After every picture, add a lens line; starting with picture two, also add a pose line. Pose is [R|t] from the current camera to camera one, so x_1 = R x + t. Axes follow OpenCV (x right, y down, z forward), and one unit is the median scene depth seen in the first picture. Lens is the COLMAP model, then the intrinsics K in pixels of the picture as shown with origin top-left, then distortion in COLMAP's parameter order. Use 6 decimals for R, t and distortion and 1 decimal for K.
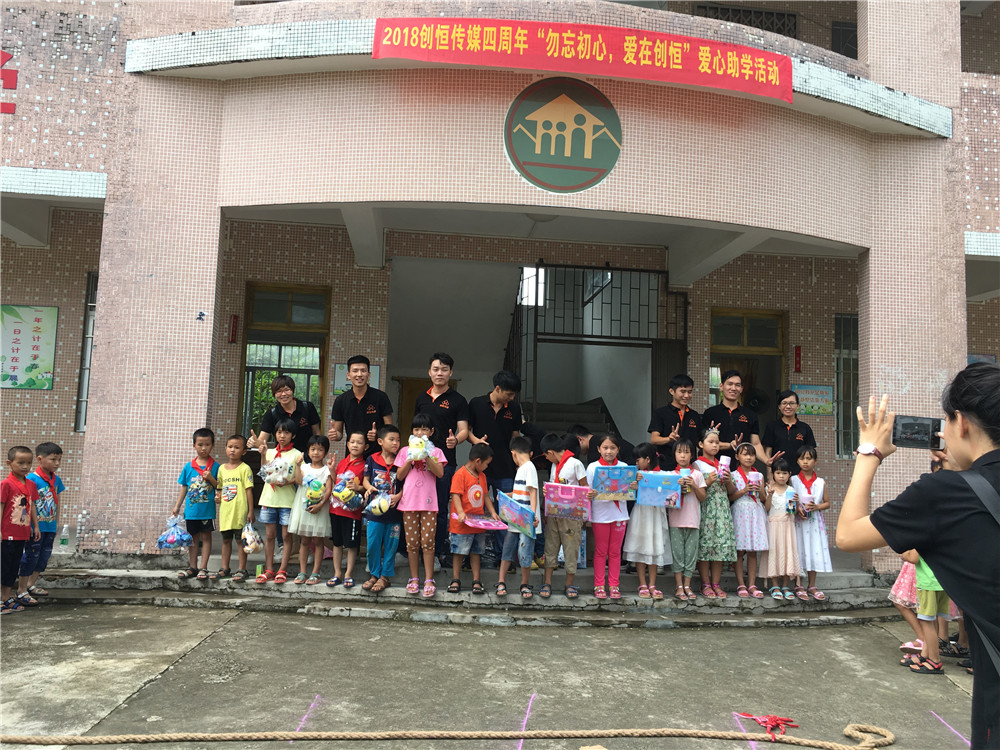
lens RADIAL K [[866.2, 0, 503.7], [0, 866.2, 376.7], [0, 0, 1]] dist [0.039277, -0.048373]
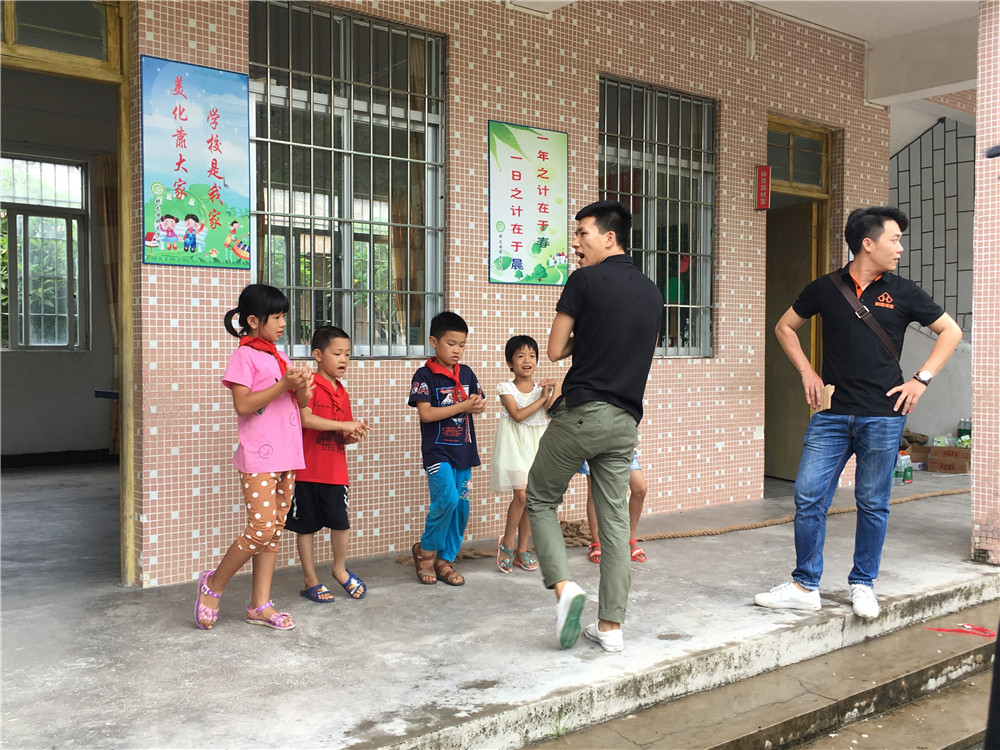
lens RADIAL K [[1032.4, 0, 500.2], [0, 1032.4, 374.9], [0, 0, 1]] dist [0.026861, 0.000000]
pose [[0.844782, -0.043692, 0.533324, -1.111340], [-0.038200, 0.989194, 0.141549, -0.024929], [-0.533746, -0.139951, 0.833984, 0.571109]]
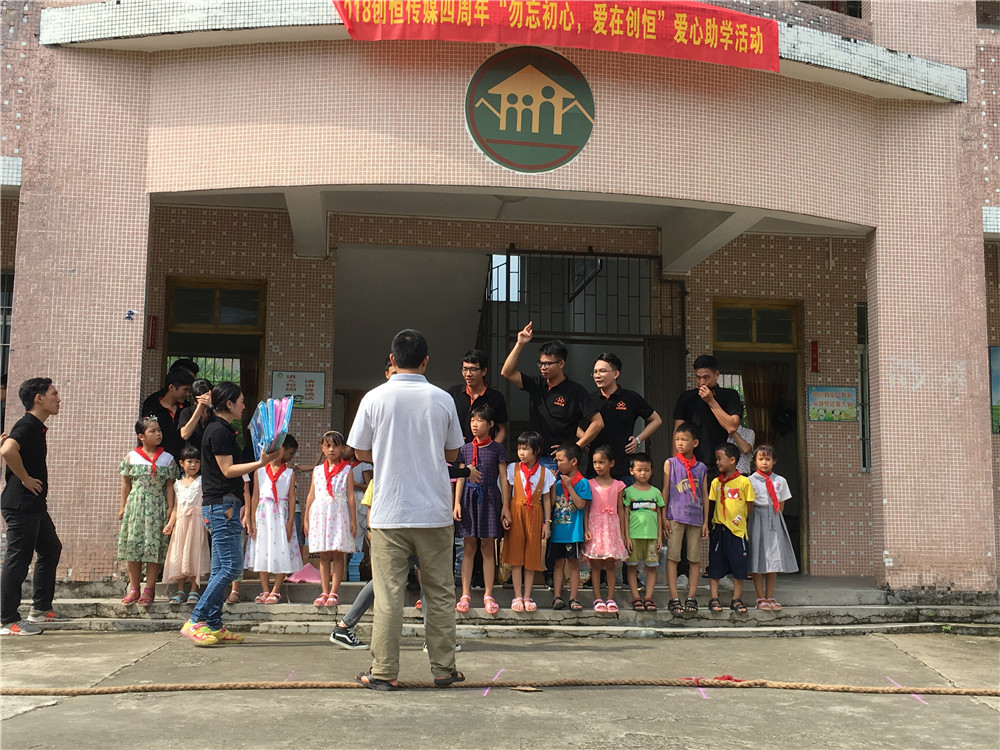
lens RADIAL K [[1198.5, 0, 498.1], [0, 1198.5, 375.2], [0, 0, 1]] dist [0.036028, 0.000000]
pose [[0.999618, -0.018420, 0.020586, 0.003463], [0.018903, 0.999544, -0.023562, 0.027011], [-0.020143, 0.023942, 0.999510, -0.231835]]
